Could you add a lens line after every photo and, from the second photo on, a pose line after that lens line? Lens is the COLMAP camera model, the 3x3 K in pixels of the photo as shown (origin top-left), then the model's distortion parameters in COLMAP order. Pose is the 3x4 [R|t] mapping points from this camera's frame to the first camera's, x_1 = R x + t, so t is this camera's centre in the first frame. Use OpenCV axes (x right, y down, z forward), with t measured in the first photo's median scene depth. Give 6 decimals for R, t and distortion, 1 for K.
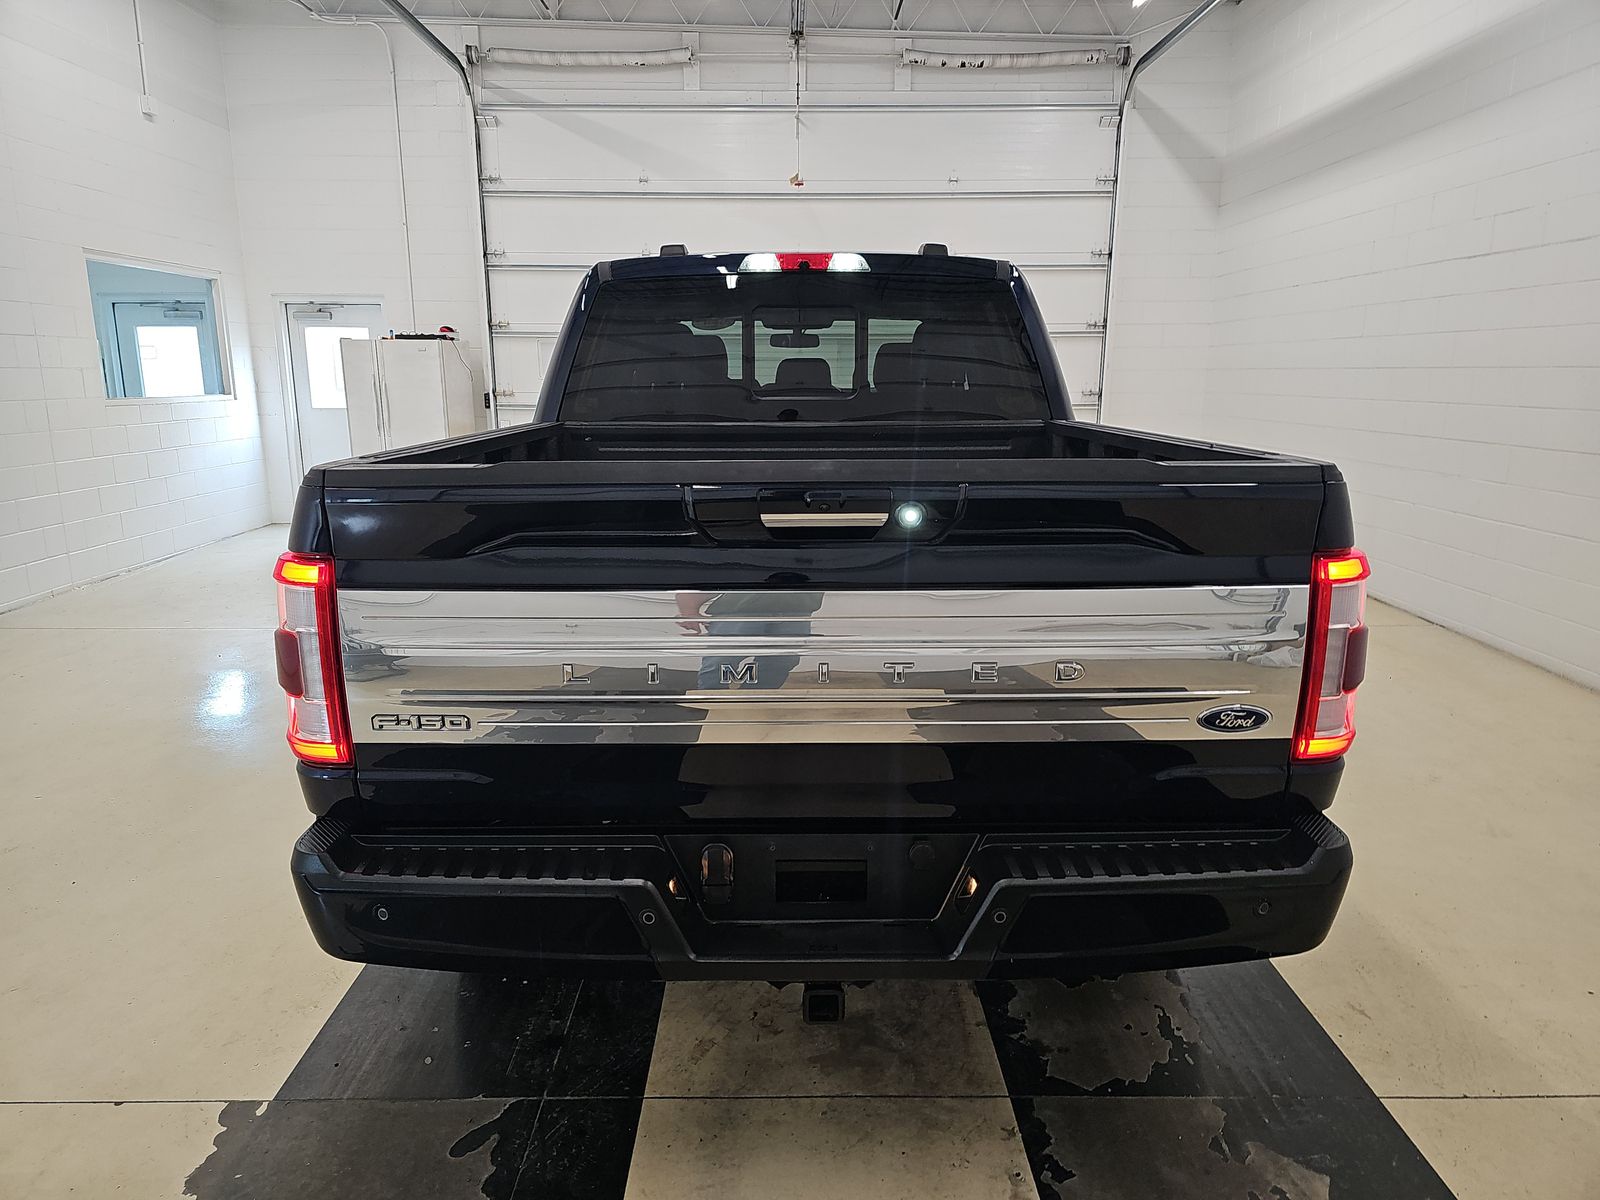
lens RADIAL K [[1031.1, 0, 813.0], [0, 1031.1, 600.5], [0, 0, 1]] dist [0.044676, -0.037369]
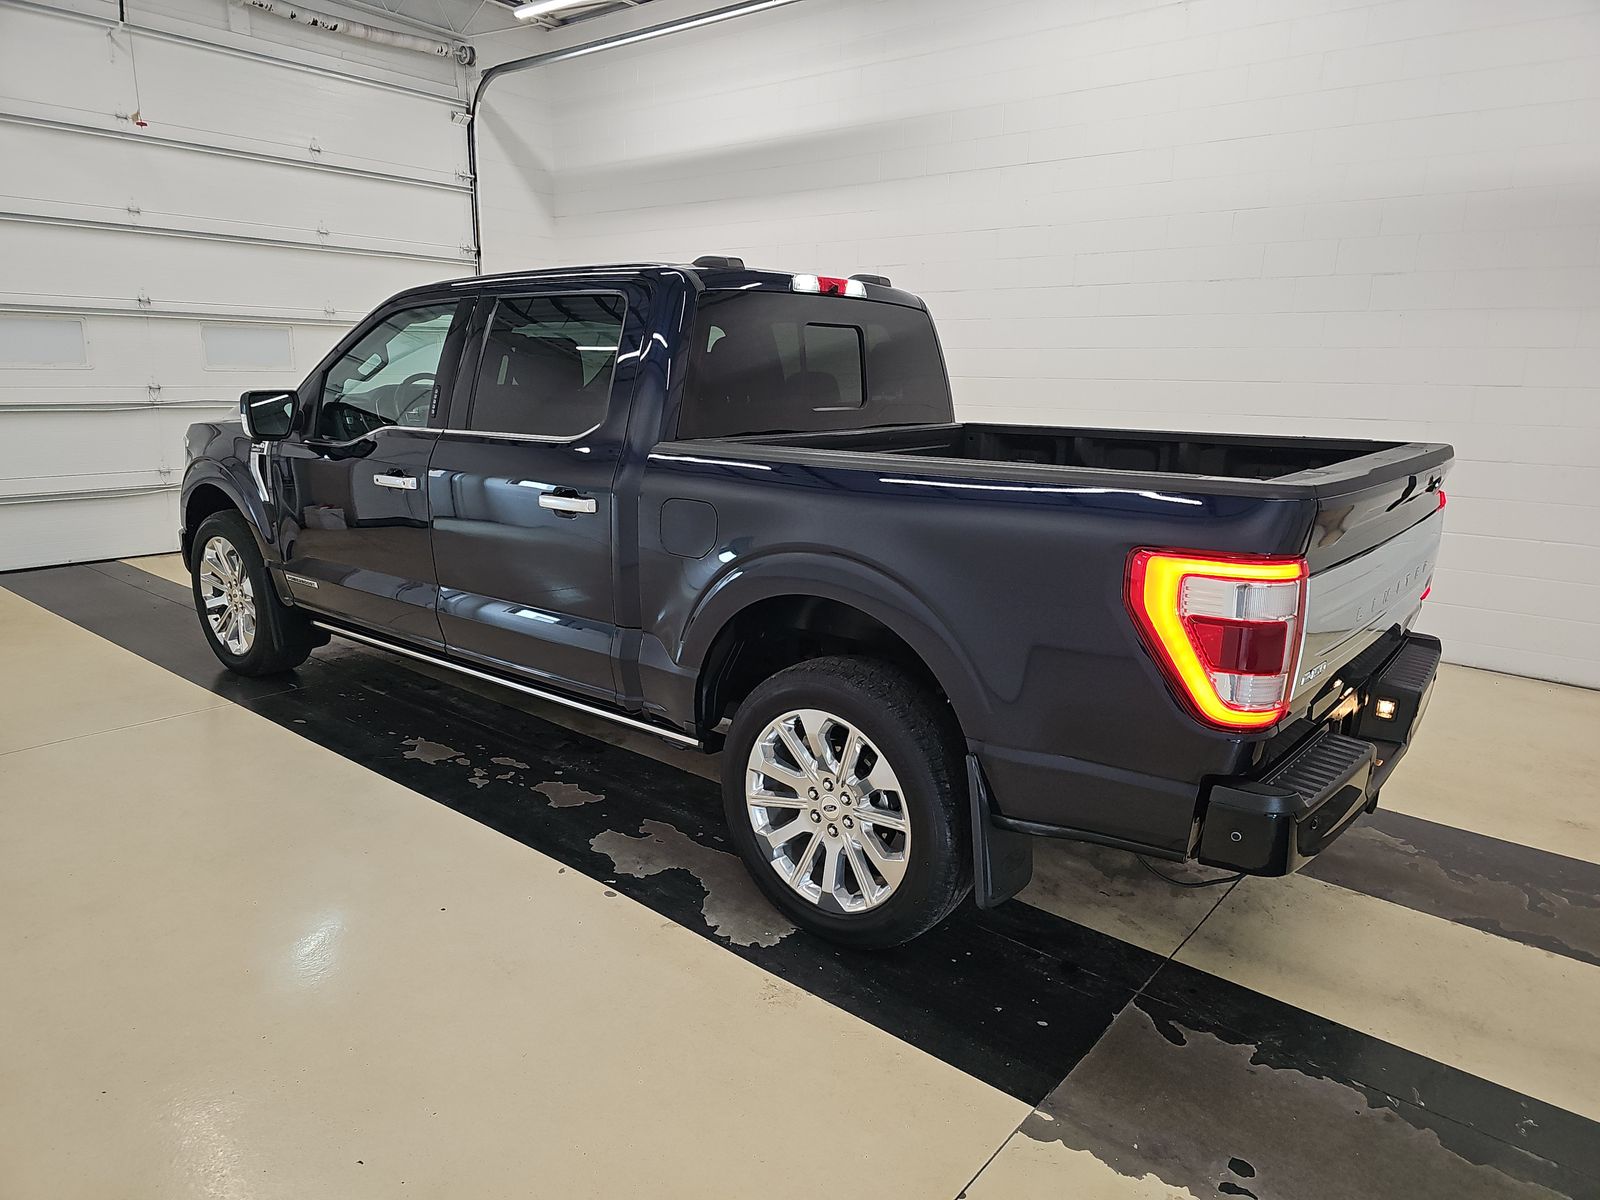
lens RADIAL K [[1031.1, 0, 813.0], [0, 1031.1, 600.5], [0, 0, 1]] dist [0.044676, -0.037369]
pose [[0.638221, -0.158623, 0.753335, -0.343626], [0.148527, 0.985529, 0.081683, -0.033537], [-0.755390, 0.059759, 0.652545, 0.118171]]
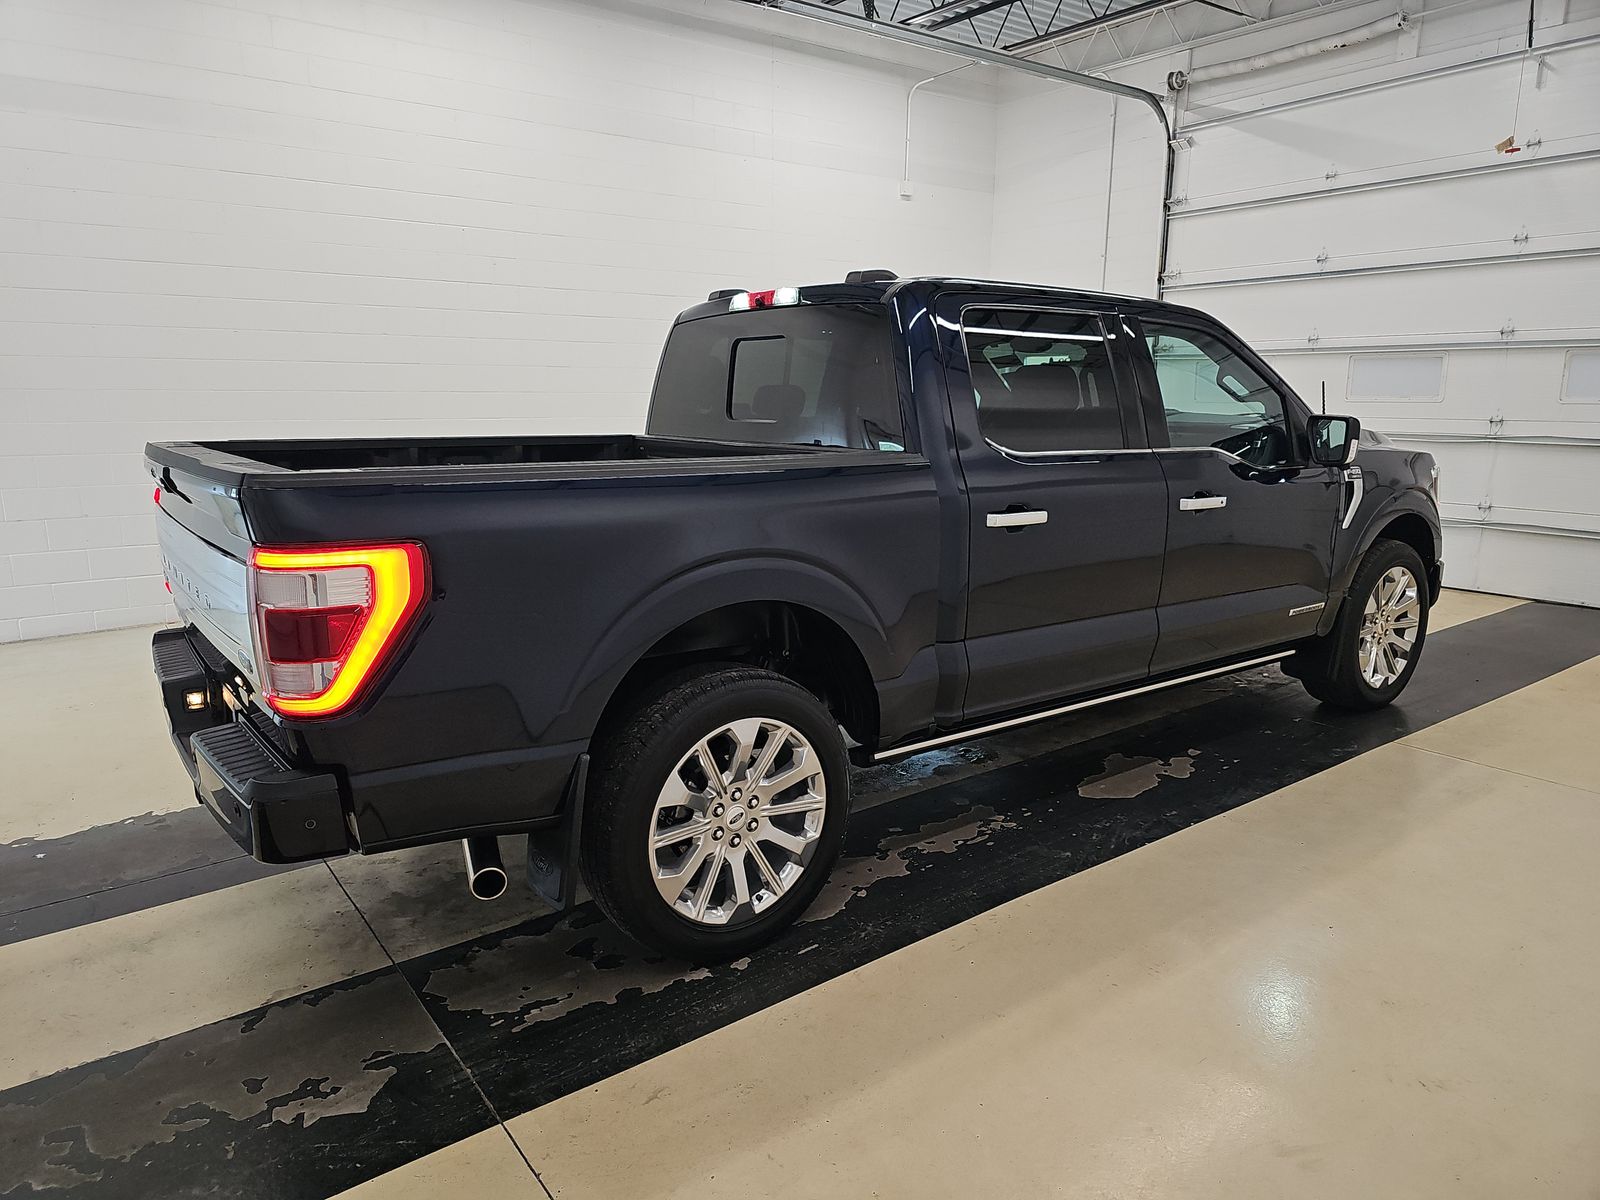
lens RADIAL K [[1065.7, 0, 799.2], [0, 1065.7, 596.9], [0, 0, 1]] dist [0.071130, -0.068552]
pose [[0.580170, 0.154031, -0.799798, 0.371061], [-0.178342, 0.982151, 0.059782, -0.032936], [0.794731, 0.107954, 0.597284, 0.141708]]
